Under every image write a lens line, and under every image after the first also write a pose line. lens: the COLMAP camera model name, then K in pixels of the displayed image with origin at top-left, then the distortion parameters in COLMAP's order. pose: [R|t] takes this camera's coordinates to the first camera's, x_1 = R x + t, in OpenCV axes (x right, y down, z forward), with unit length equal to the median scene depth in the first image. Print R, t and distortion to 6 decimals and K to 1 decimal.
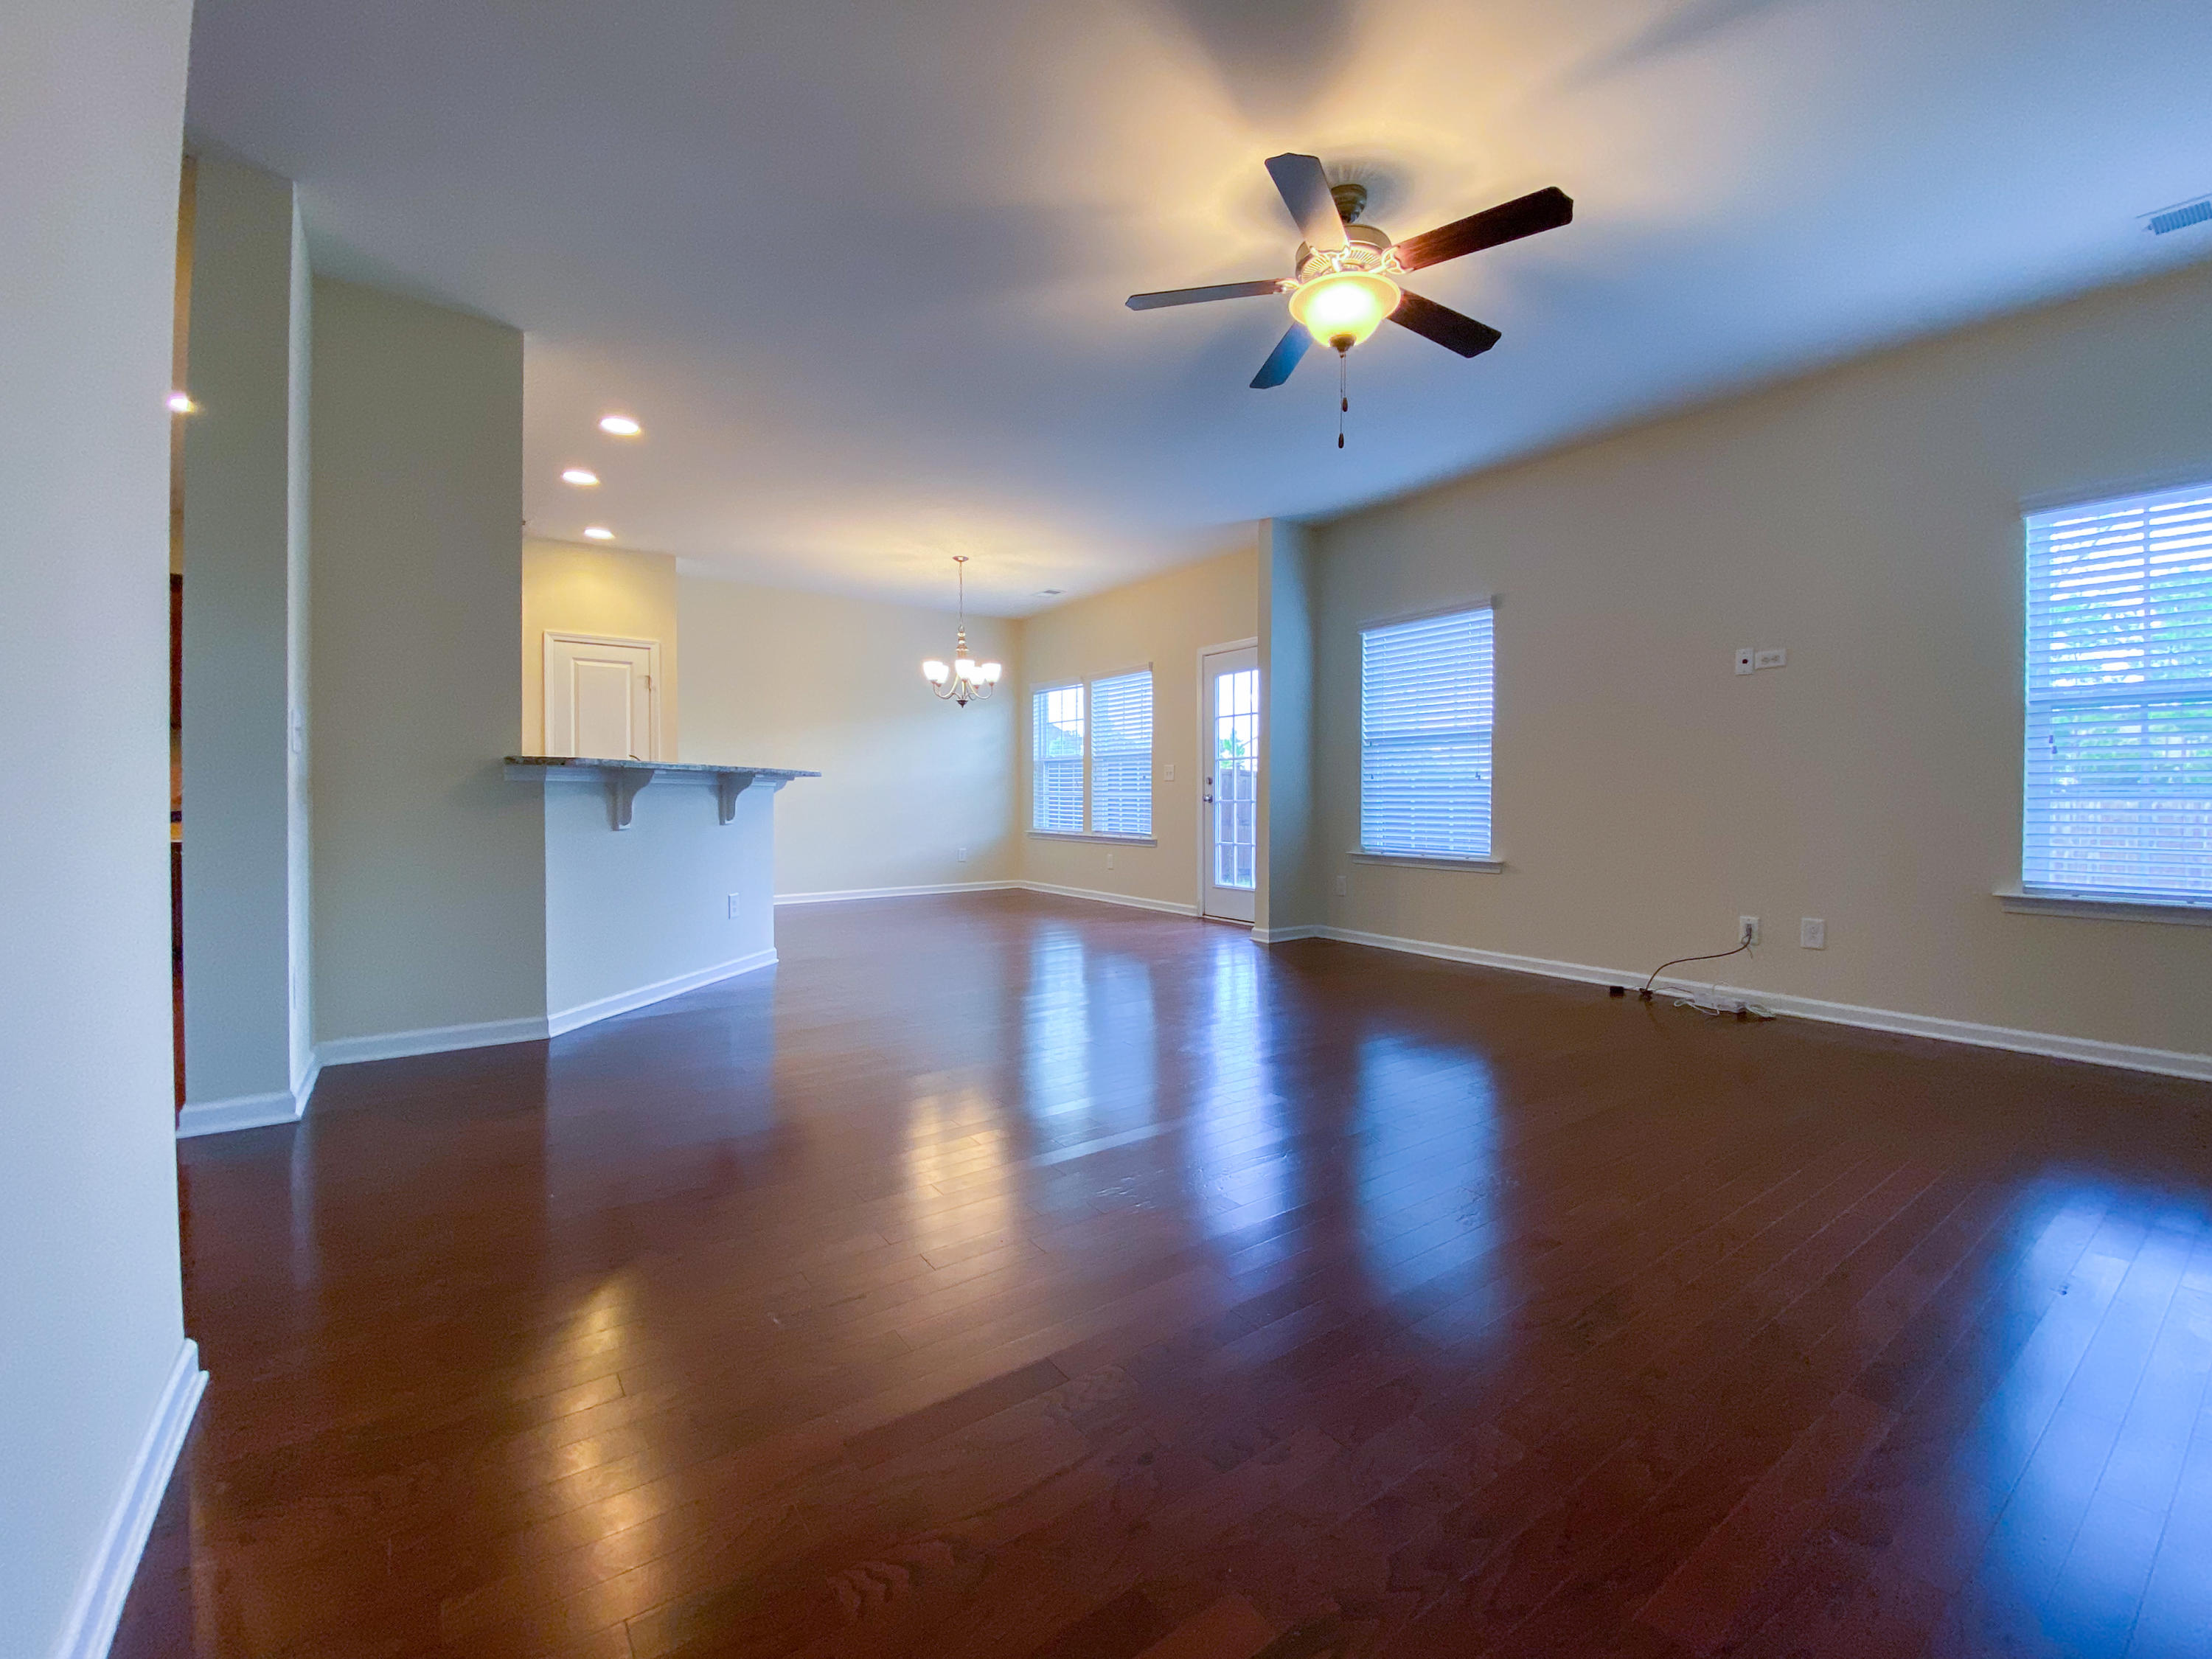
lens RADIAL K [[931.2, 0, 1106.0], [0, 931.2, 829.5], [0, 0, 1]] dist [0.015550, -0.018046]
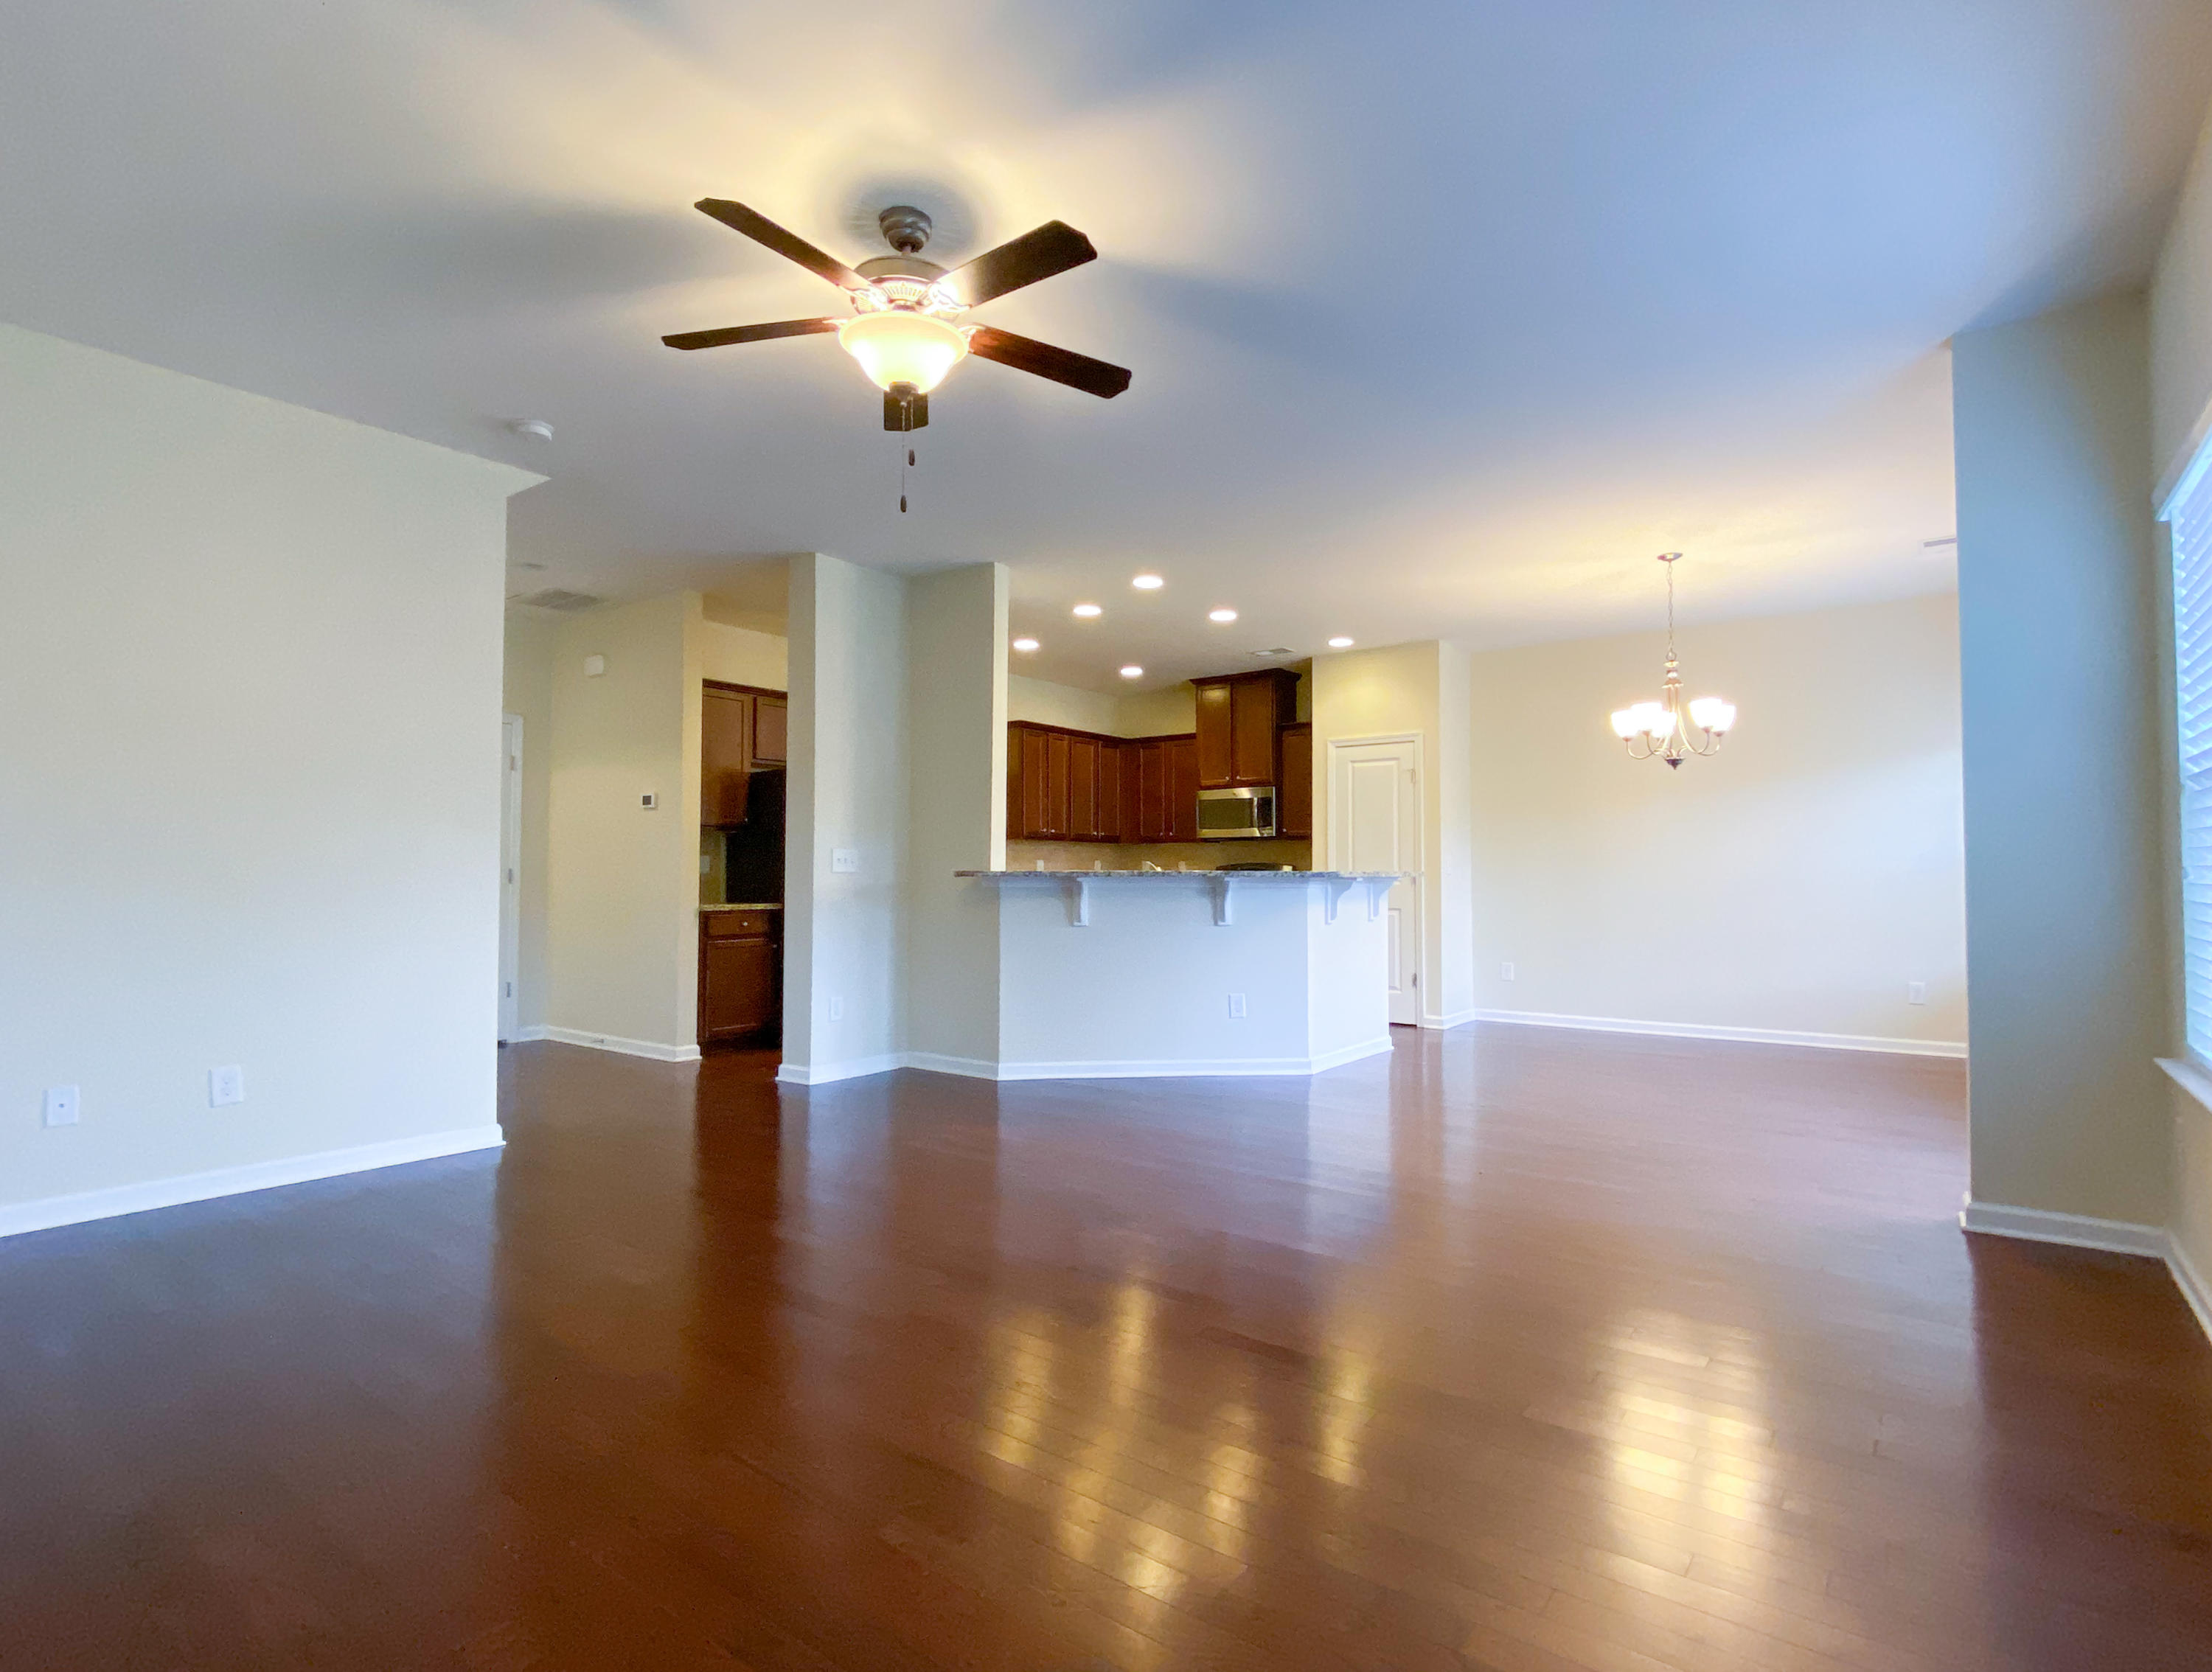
lens RADIAL K [[1085.6, 0, 1105.2], [0, 1085.6, 891.8], [0, 0, 1]] dist [-0.002376, -0.000334]
pose [[0.277307, 0.014468, -0.960673, 0.563903], [-0.027221, 0.999604, 0.007197, -0.038839], [0.960396, 0.024154, 0.277590, 0.419208]]
